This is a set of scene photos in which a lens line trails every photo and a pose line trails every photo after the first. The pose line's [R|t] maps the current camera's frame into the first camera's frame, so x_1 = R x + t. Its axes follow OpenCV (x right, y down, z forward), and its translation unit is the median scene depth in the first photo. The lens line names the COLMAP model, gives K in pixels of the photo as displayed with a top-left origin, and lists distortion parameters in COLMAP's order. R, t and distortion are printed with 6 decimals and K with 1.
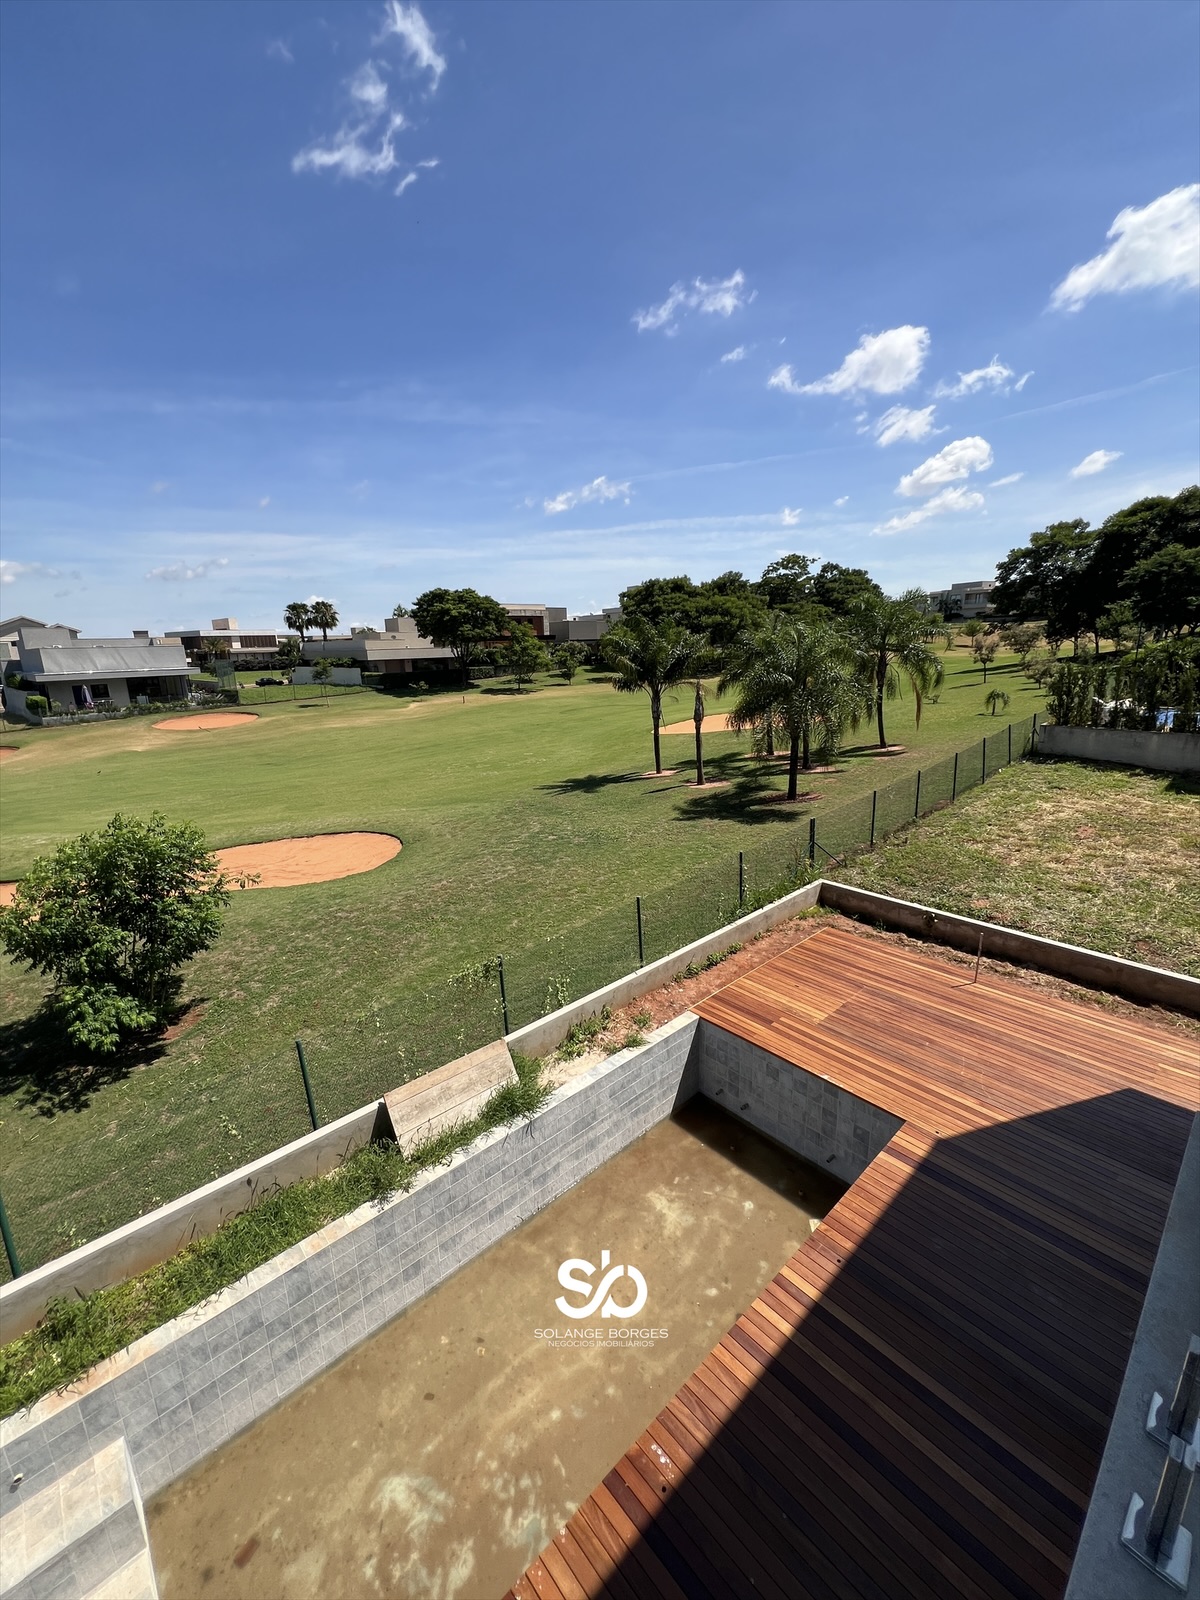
lens RADIAL K [[644.1, 0, 602.6], [0, 644.1, 799.5], [0, 0, 1]] dist [-0.002103, 0.000551]
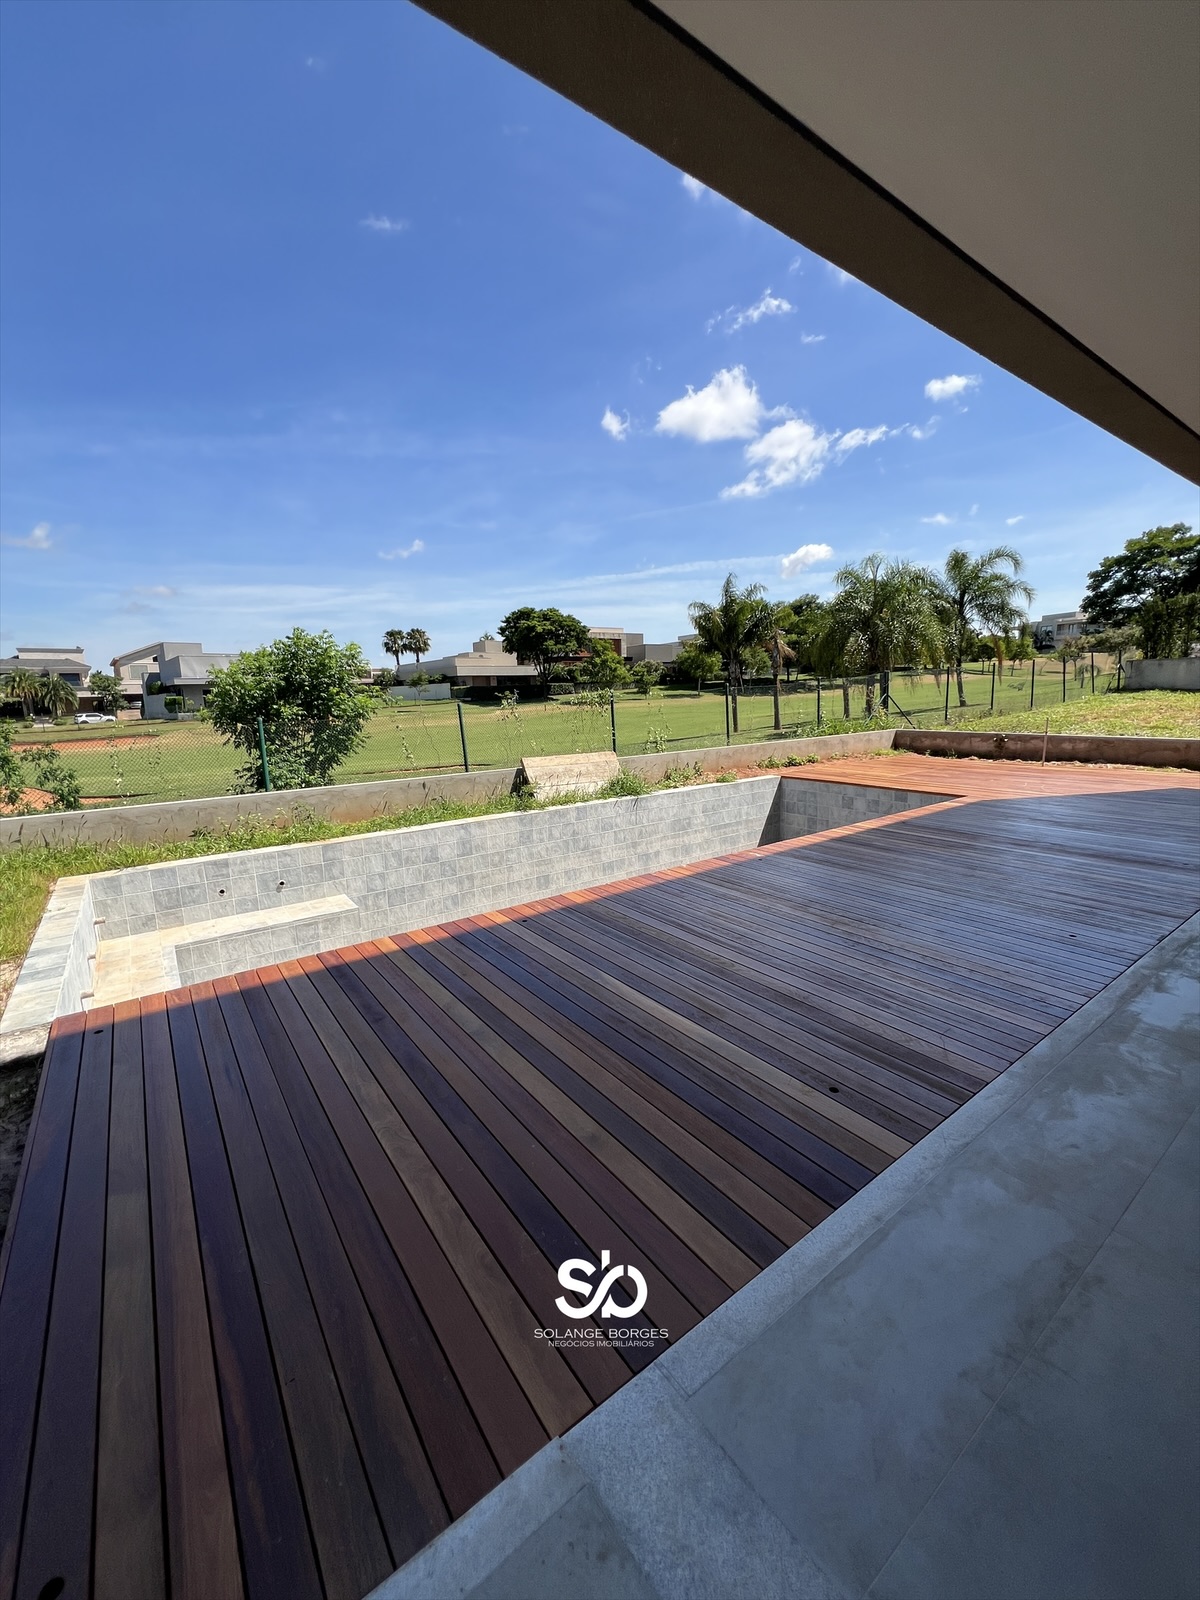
lens RADIAL K [[644.1, 0, 601.2], [0, 644.1, 805.4], [0, 0, 1]] dist [-0.002103, 0.000551]
pose [[0.993659, 0.023439, -0.109962, -0.004821], [-0.030613, 0.997479, -0.064012, 0.059512], [0.108184, 0.066973, 0.991872, -0.019478]]
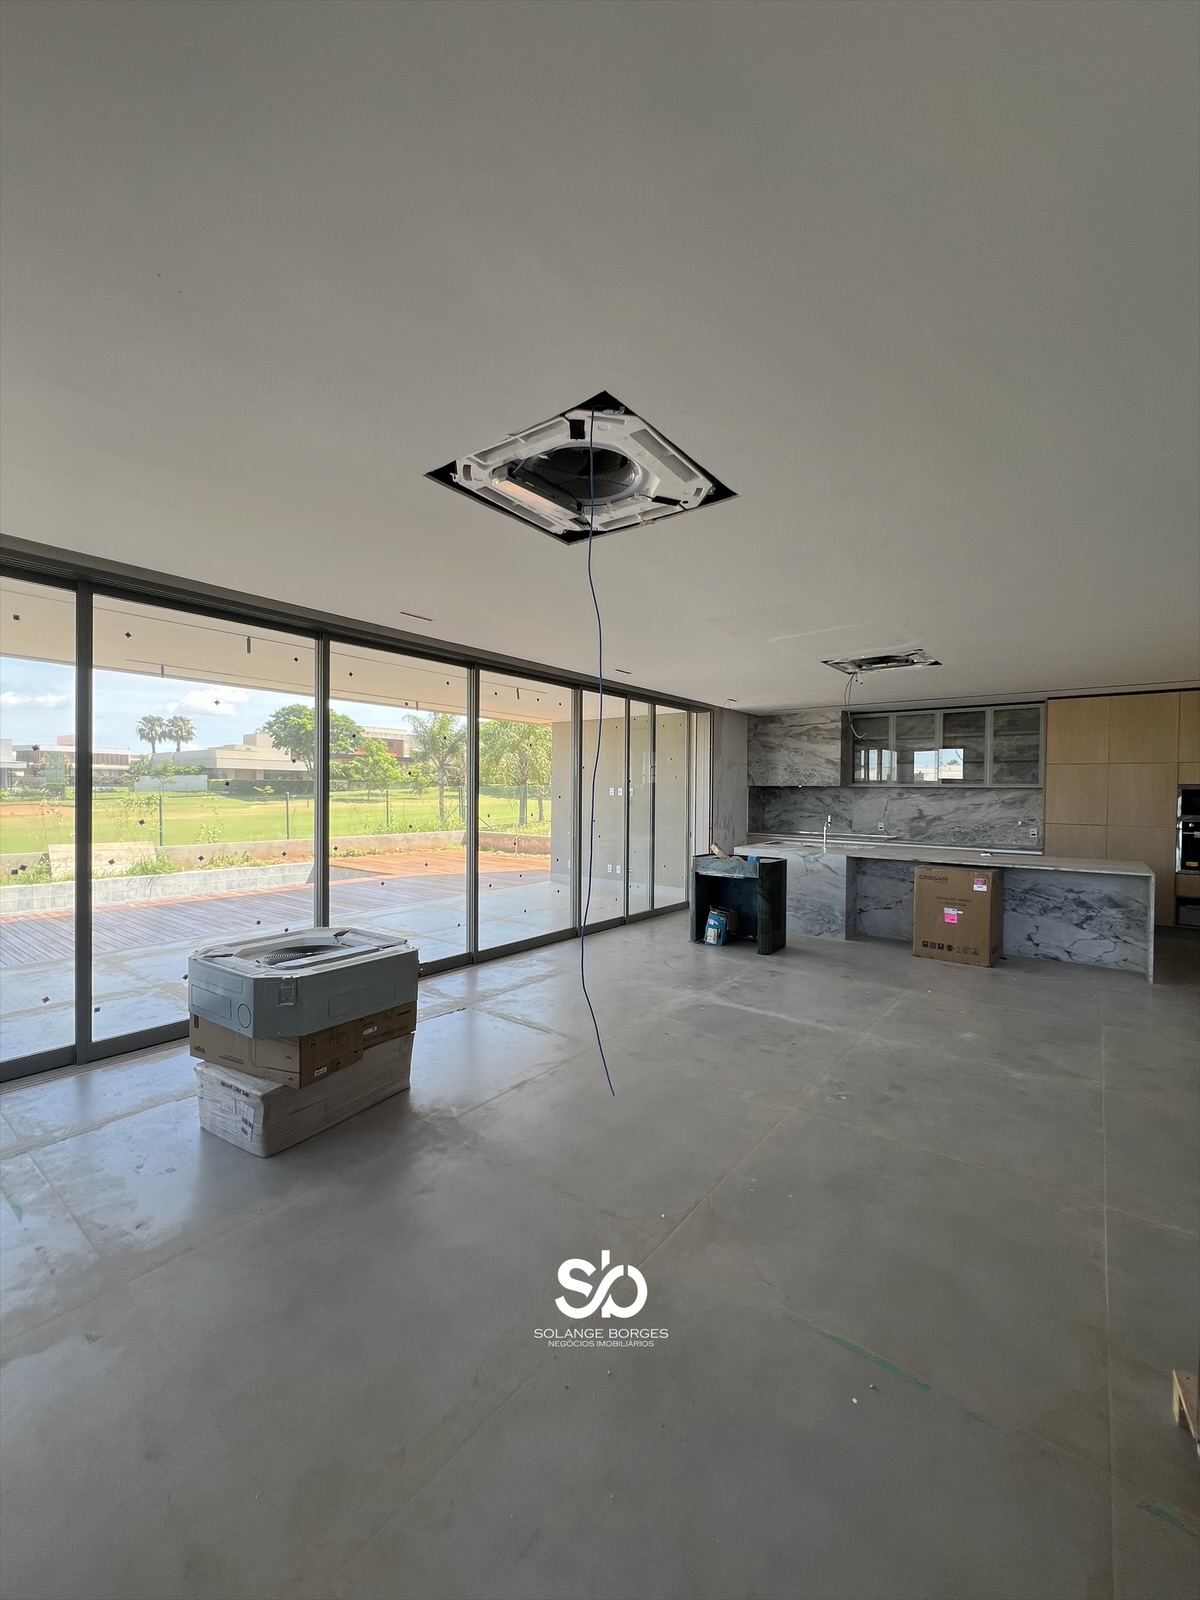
lens RADIAL K [[644.1, 0, 605.6], [0, 644.1, 799.0], [0, 0, 1]] dist [-0.002103, 0.000551]
pose [[0.984365, 0.039694, 0.171607, 0.068452], [0.001080, 0.972897, -0.231235, 0.068191], [-0.176135, 0.227805, 0.957644, -0.073790]]
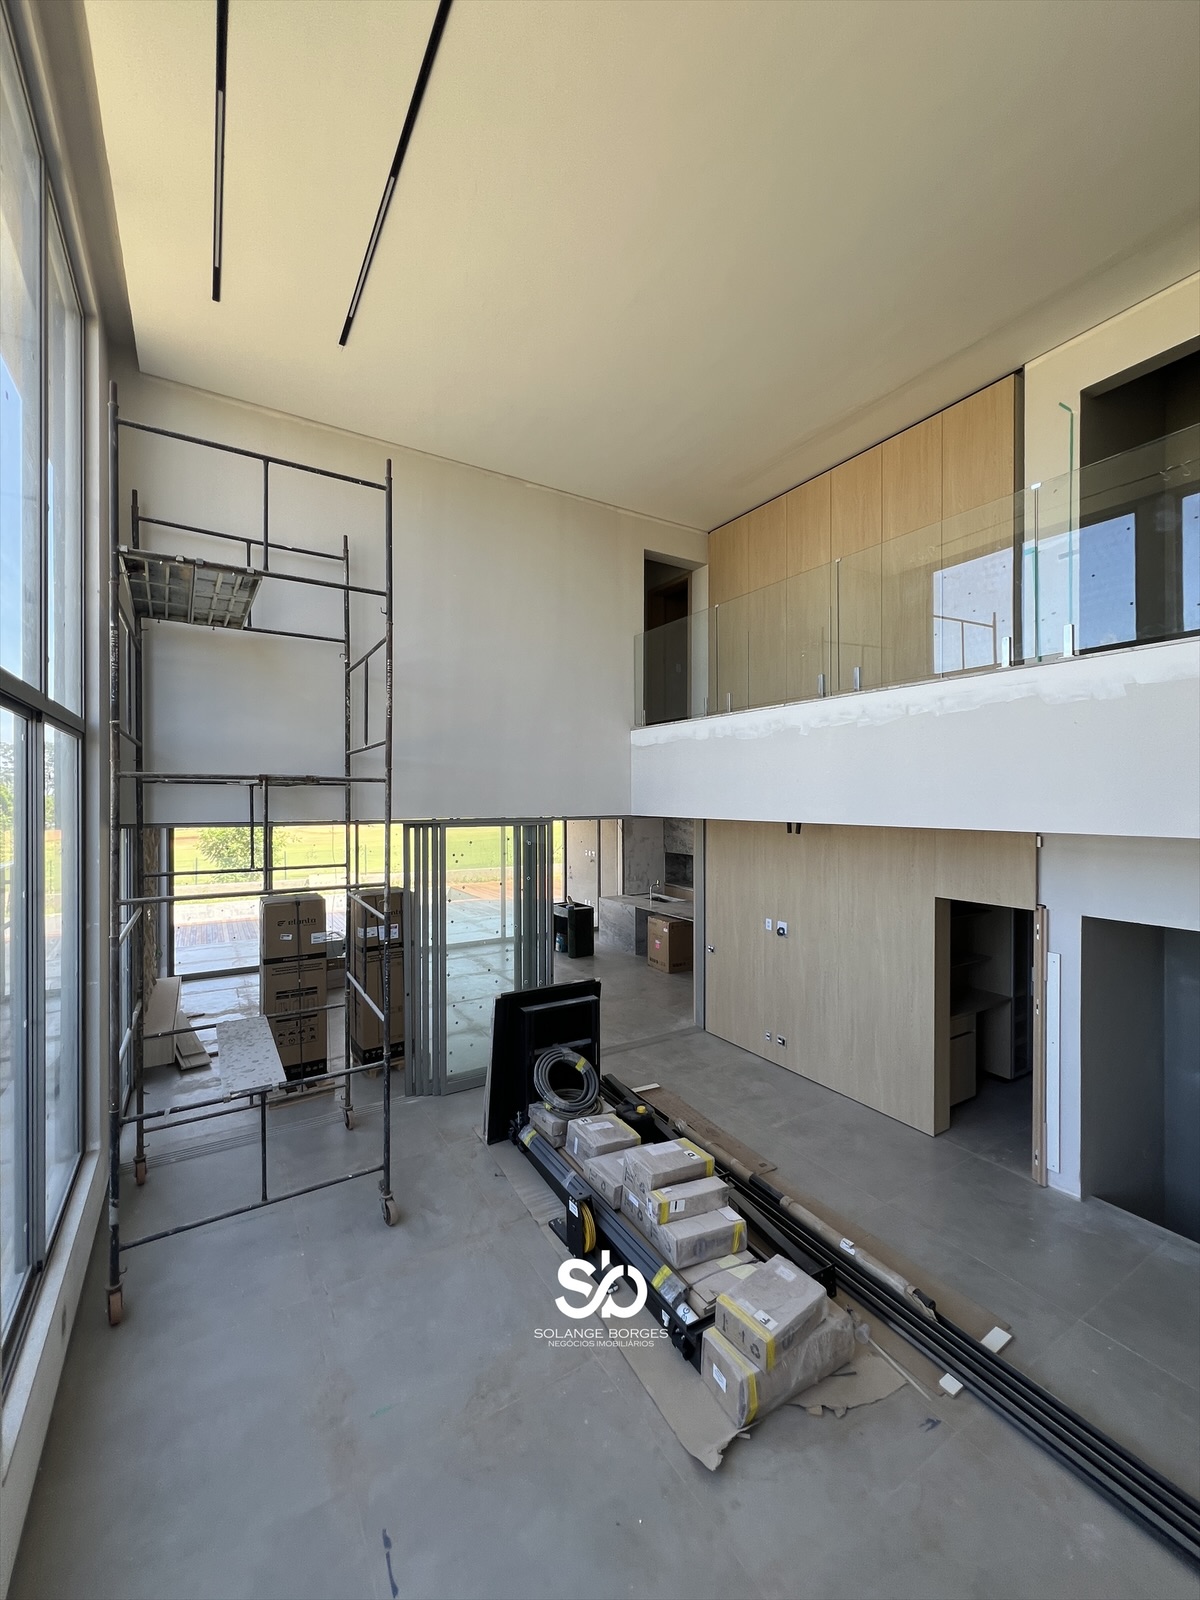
lens RADIAL K [[644.1, 0, 601.5], [0, 644.1, 801.3], [0, 0, 1]] dist [-0.002103, 0.000551]
pose [[0.981221, 0.029415, -0.190630, 0.135769], [-0.073228, 0.971121, -0.227073, 0.066536], [0.178445, 0.236769, 0.955038, -0.147589]]
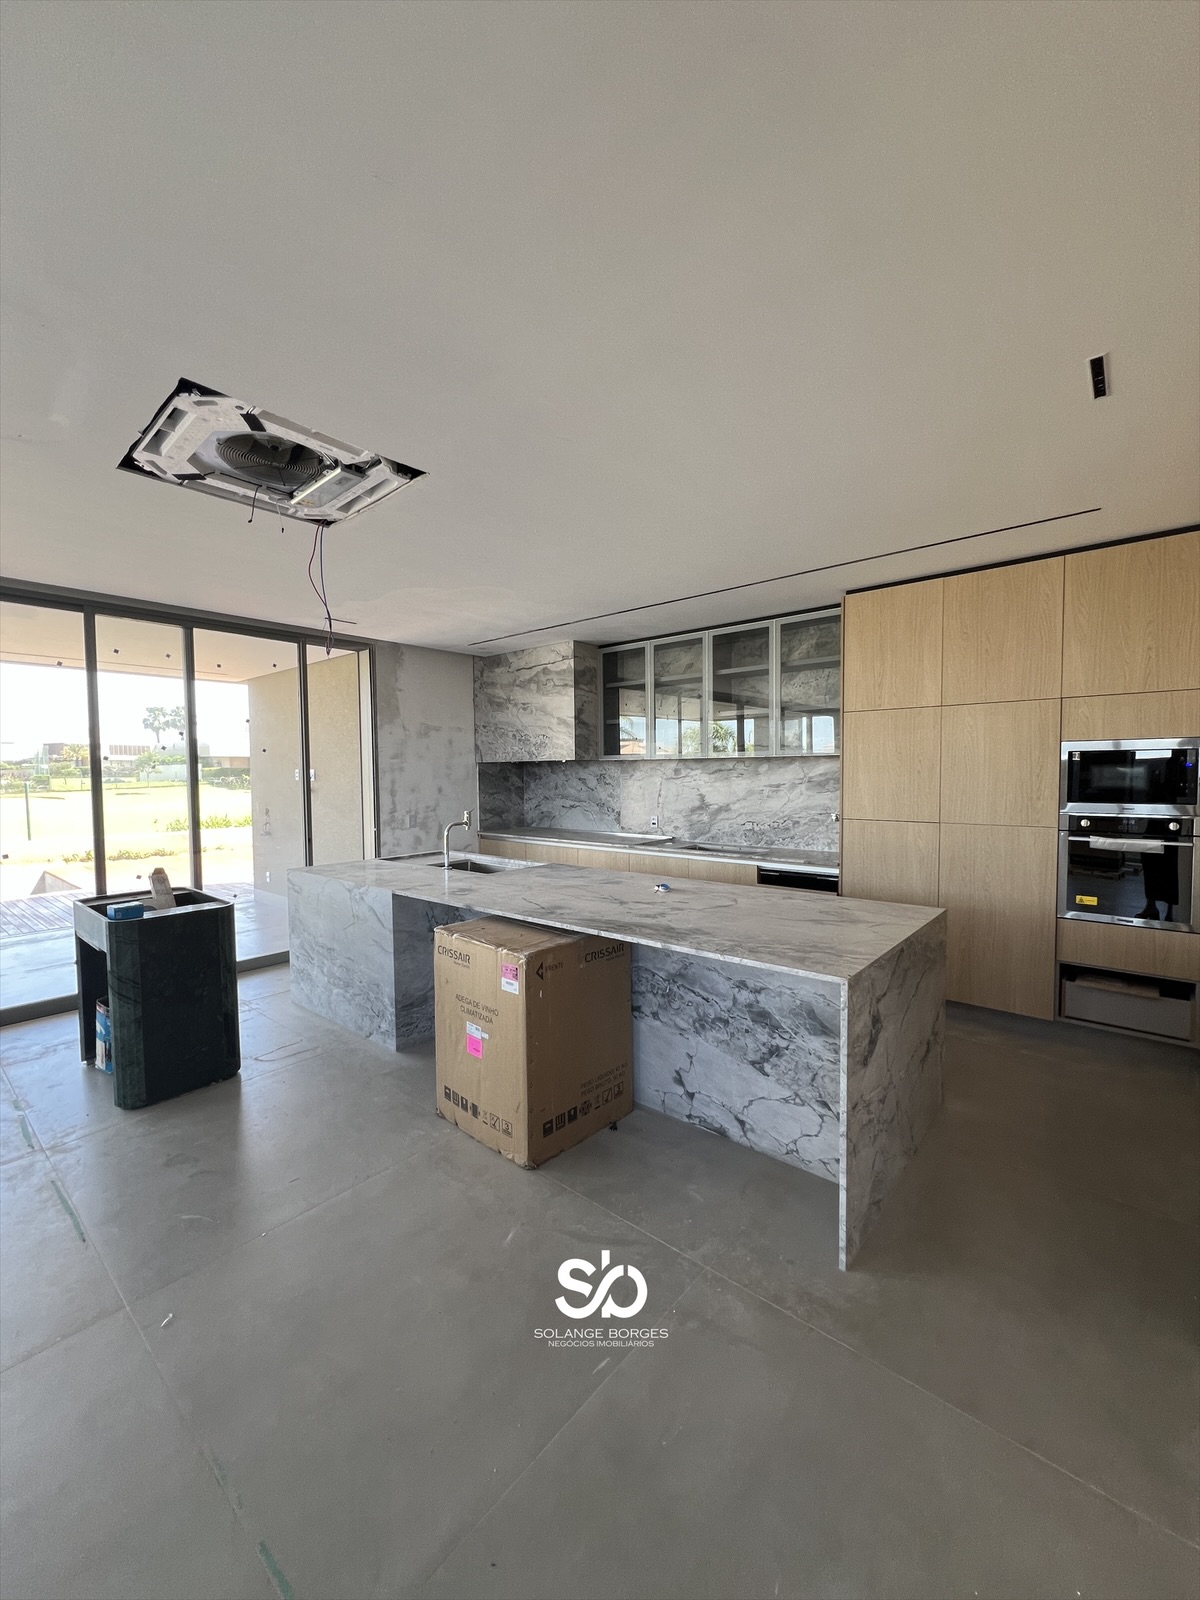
lens RADIAL K [[644.1, 0, 601.1], [0, 644.1, 800.5], [0, 0, 1]] dist [-0.002103, 0.000551]
pose [[0.992799, 0.016943, 0.118588, 0.124418], [0.007147, 0.979806, -0.199820, 0.058469], [-0.119579, 0.199229, 0.972630, -0.041892]]
